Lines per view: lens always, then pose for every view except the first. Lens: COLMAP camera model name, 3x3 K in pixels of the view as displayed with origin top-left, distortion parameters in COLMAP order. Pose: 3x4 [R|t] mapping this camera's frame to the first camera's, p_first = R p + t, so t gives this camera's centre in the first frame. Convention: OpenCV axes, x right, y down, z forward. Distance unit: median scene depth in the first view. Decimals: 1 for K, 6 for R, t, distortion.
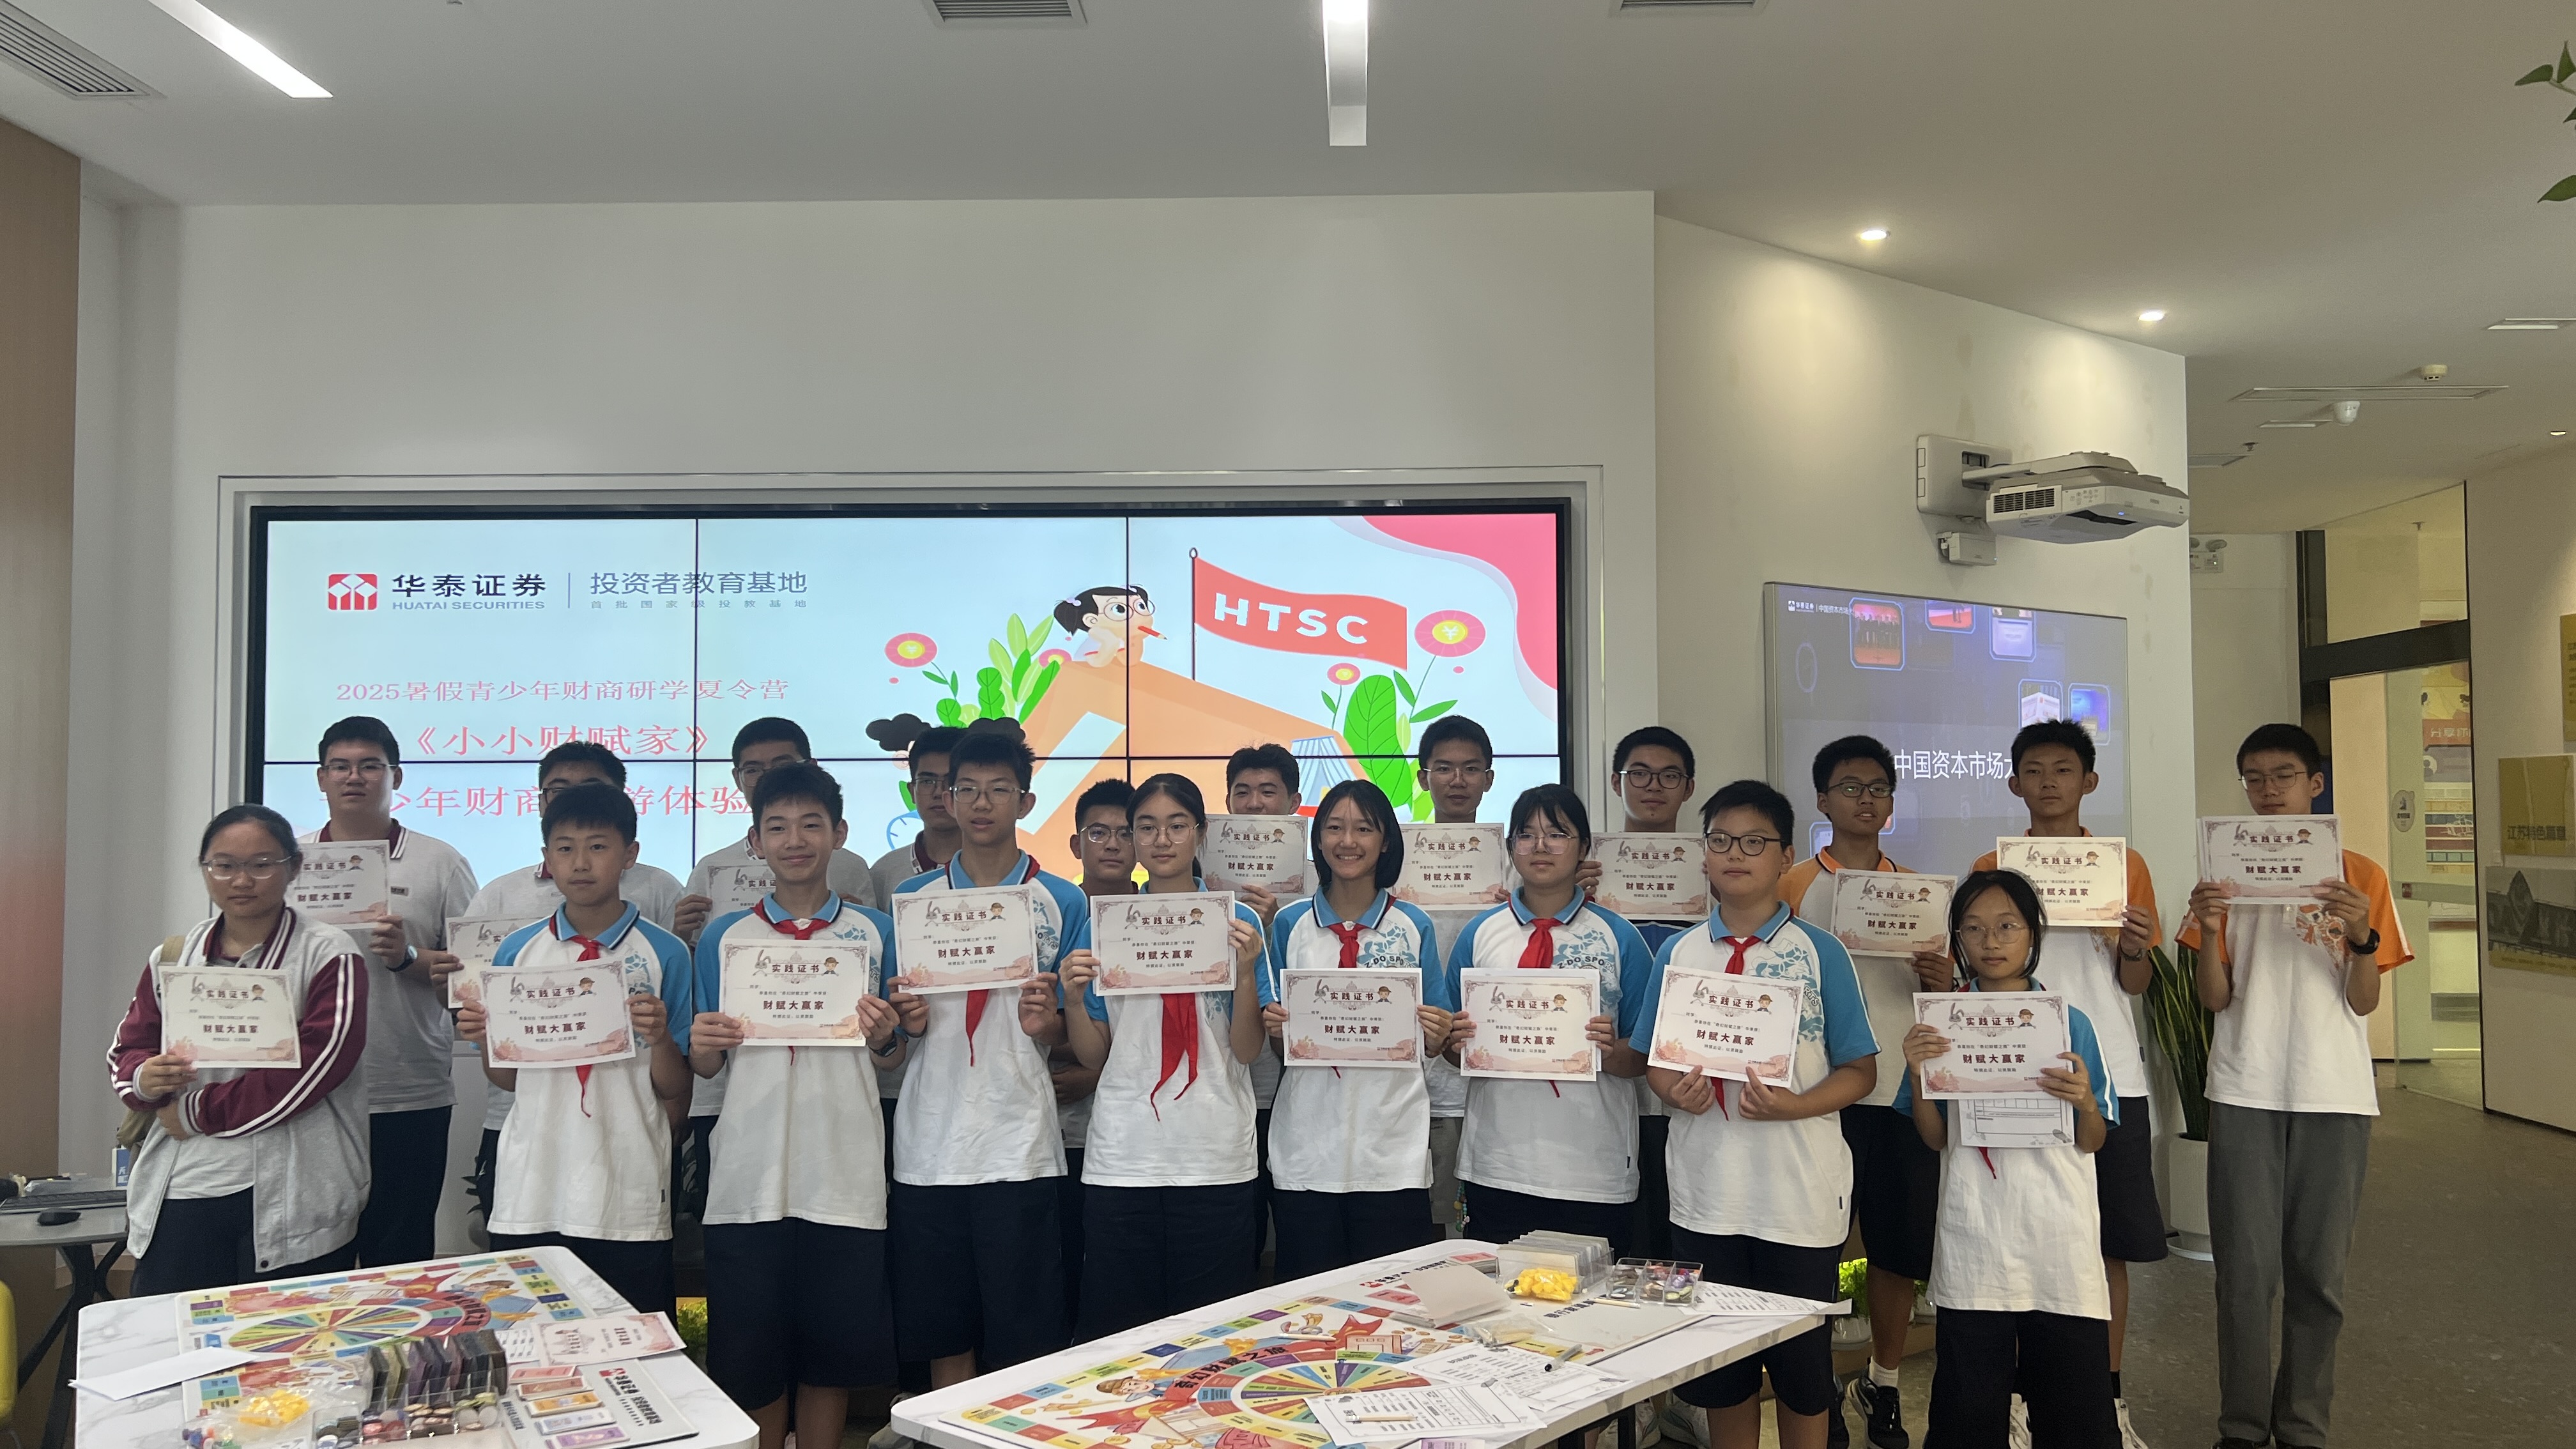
lens RADIAL K [[1911.5, 0, 1291.8], [0, 1911.5, 722.1], [0, 0, 1]] dist [0.029805, -0.001819]
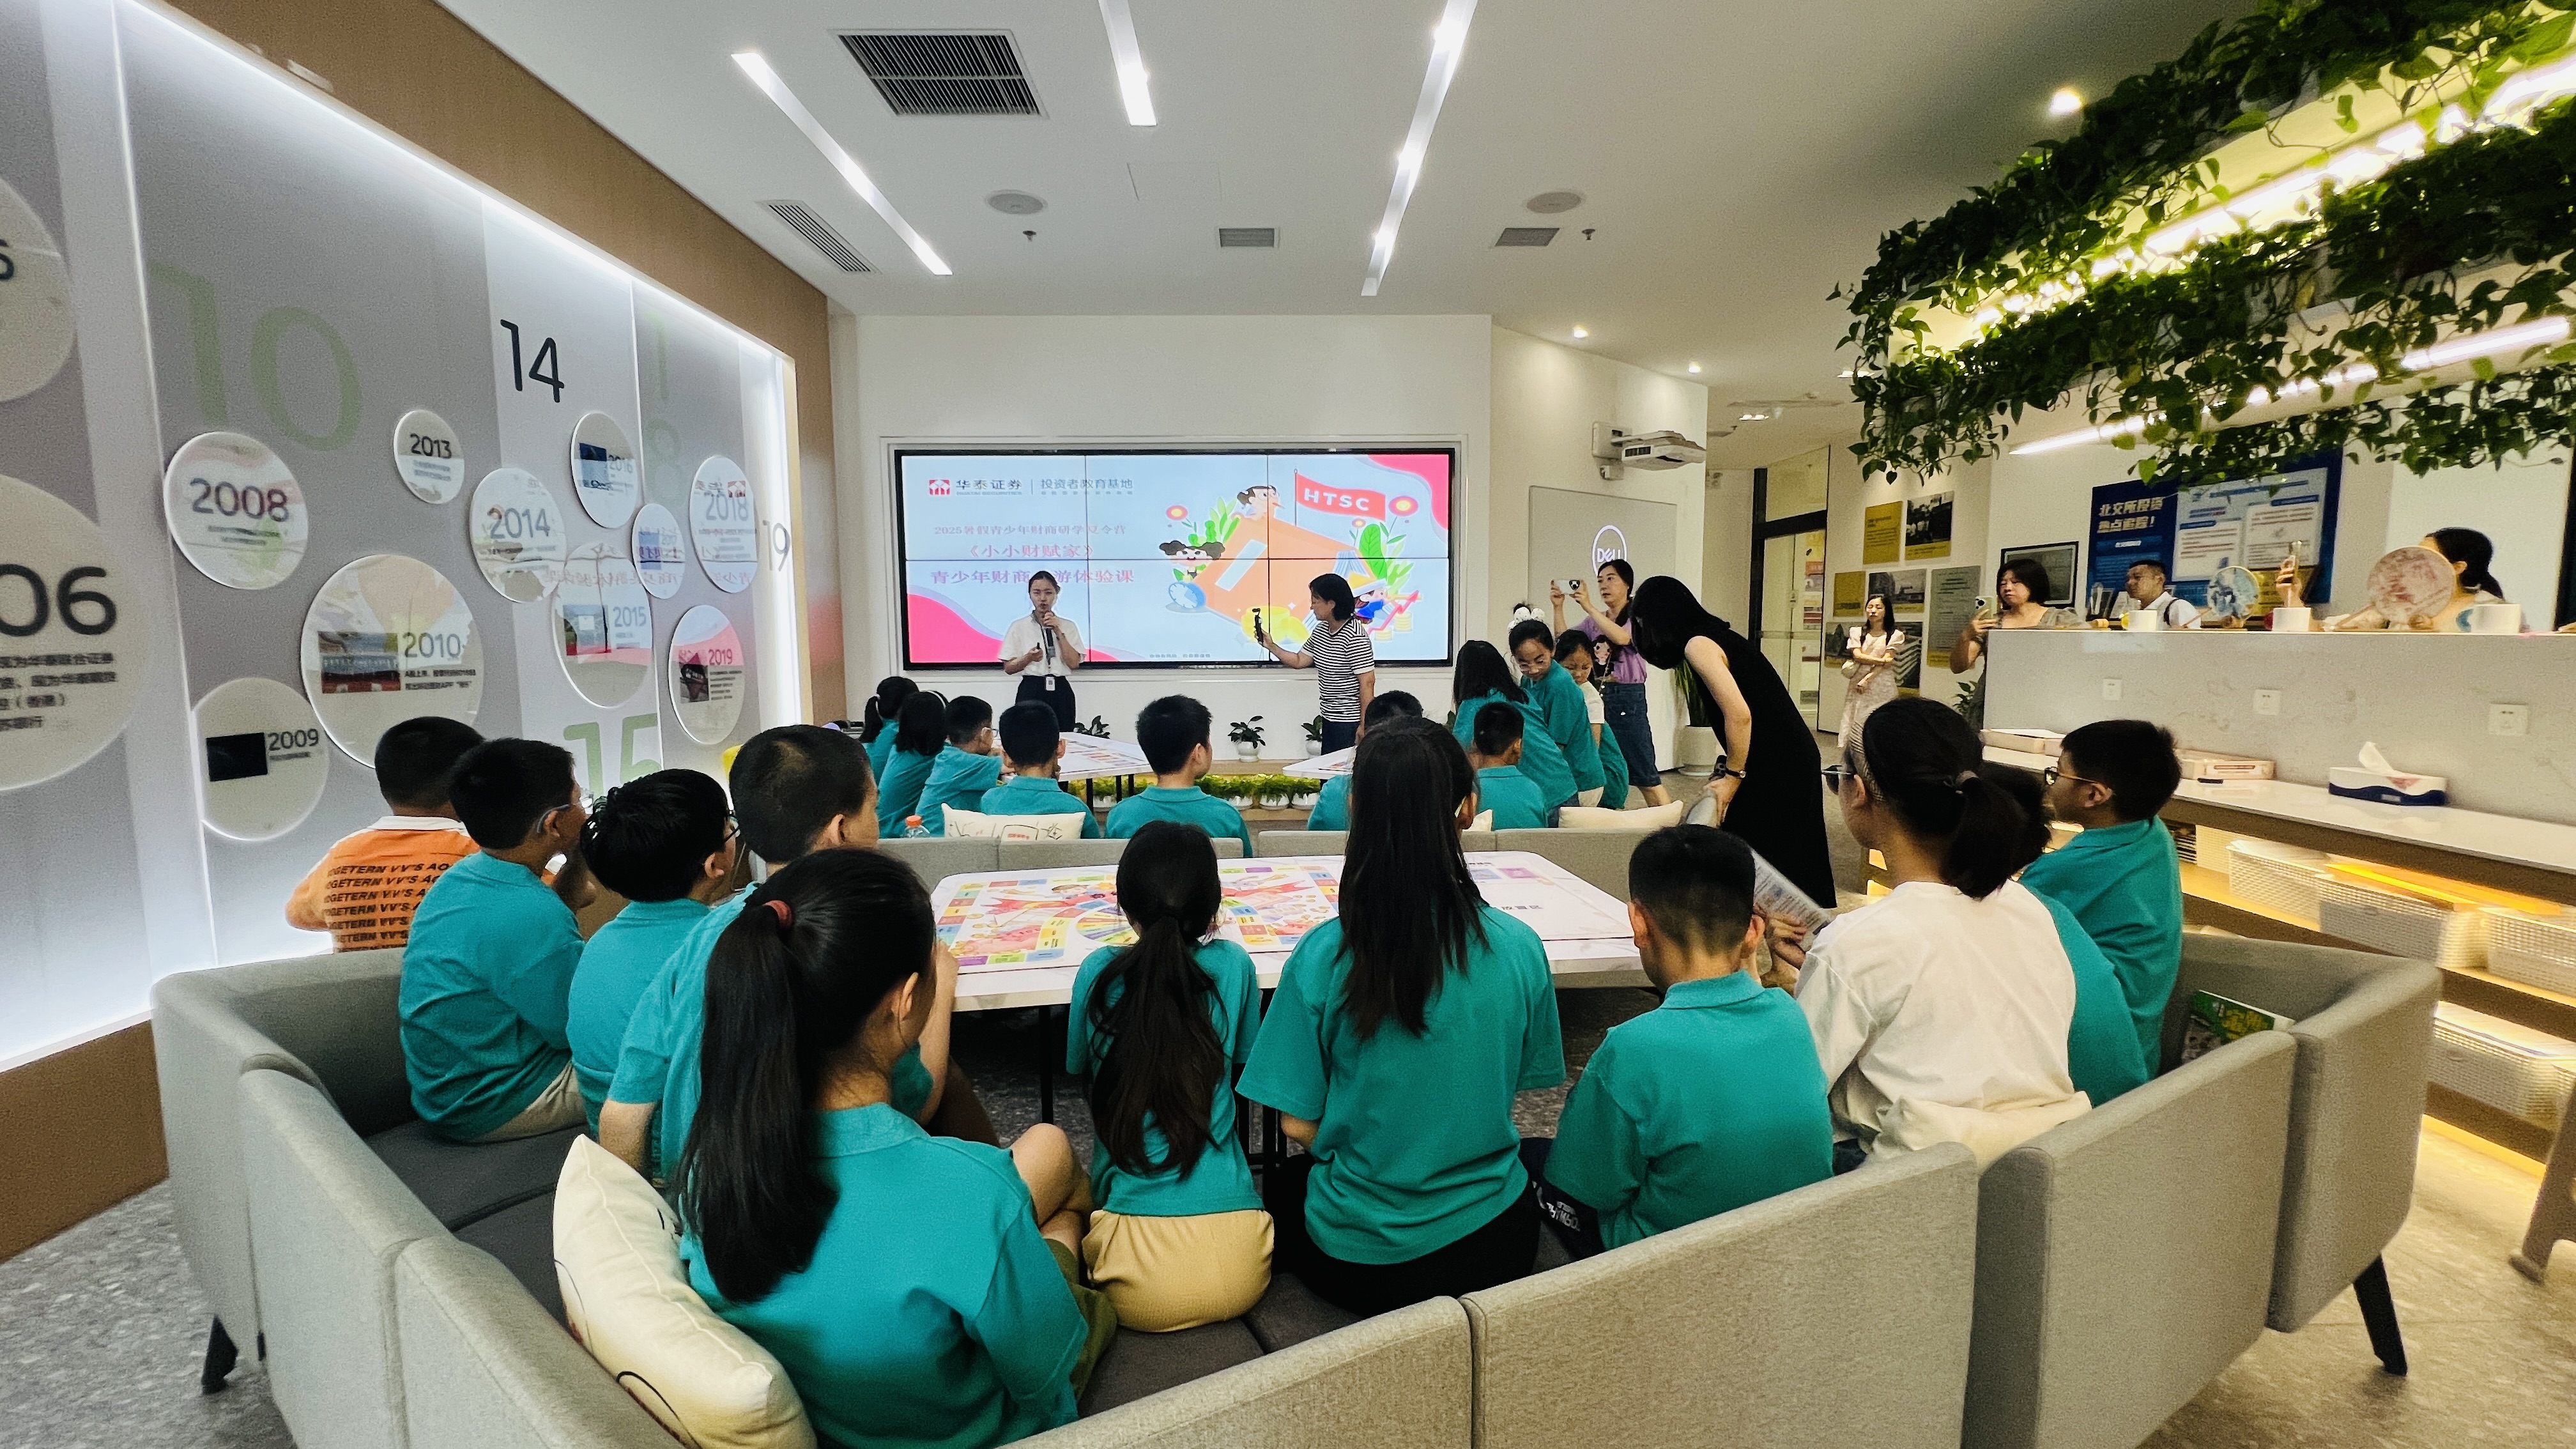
lens RADIAL K [[993.5, 0, 1283.3], [0, 993.5, 721.8], [0, 0, 1]] dist [-0.000968, 0.000020]
pose [[0.999125, -0.005633, 0.041449, -0.118611], [-0.000571, 0.988964, 0.148155, 0.036452], [-0.041826, -0.148049, 0.988095, -0.263476]]
